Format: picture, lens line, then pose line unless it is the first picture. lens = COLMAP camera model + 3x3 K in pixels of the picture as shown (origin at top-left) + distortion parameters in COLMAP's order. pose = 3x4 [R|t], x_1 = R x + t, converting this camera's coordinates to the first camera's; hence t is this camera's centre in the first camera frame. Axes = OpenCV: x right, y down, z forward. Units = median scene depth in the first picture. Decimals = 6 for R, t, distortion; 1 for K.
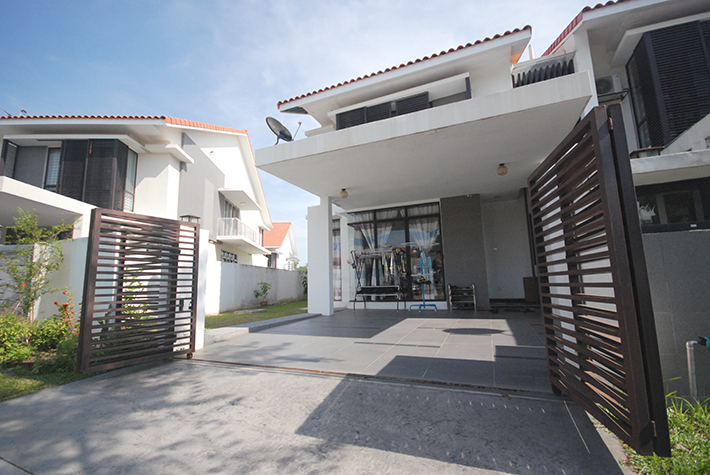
lens RADIAL K [[311.7, 0, 355.0], [0, 311.7, 237.5], [0, 0, 1]] dist [-0.000628, -0.000107]
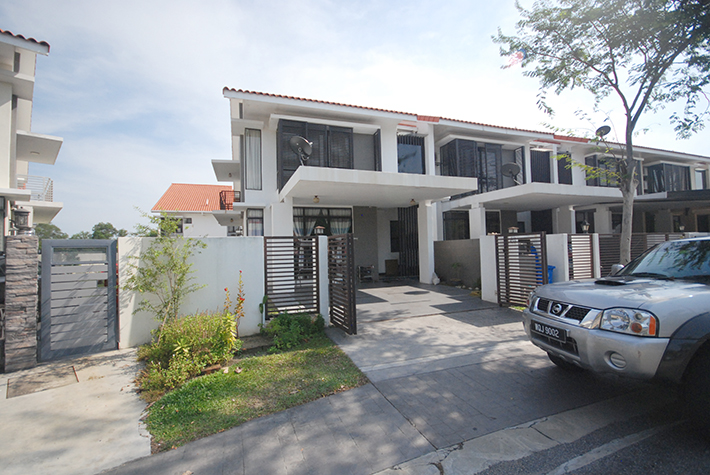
lens RADIAL K [[311.7, 0, 355.0], [0, 311.7, 237.5], [0, 0, 1]] dist [-0.000628, -0.000107]
pose [[0.722911, 0.033382, 0.690135, -0.702197], [-0.092520, 0.994514, 0.048809, -0.052918], [-0.684719, -0.099136, 0.722033, -0.050695]]
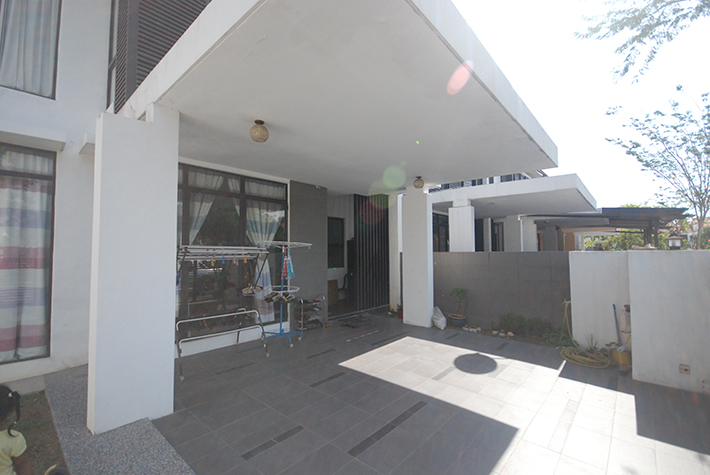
lens RADIAL K [[311.7, 0, 355.0], [0, 311.7, 237.5], [0, 0, 1]] dist [-0.000628, -0.000107]
pose [[0.315367, 0.071664, 0.946260, -0.360765], [-0.140666, 0.989659, -0.028069, 0.006377], [-0.938486, -0.124255, 0.322186, 0.608135]]
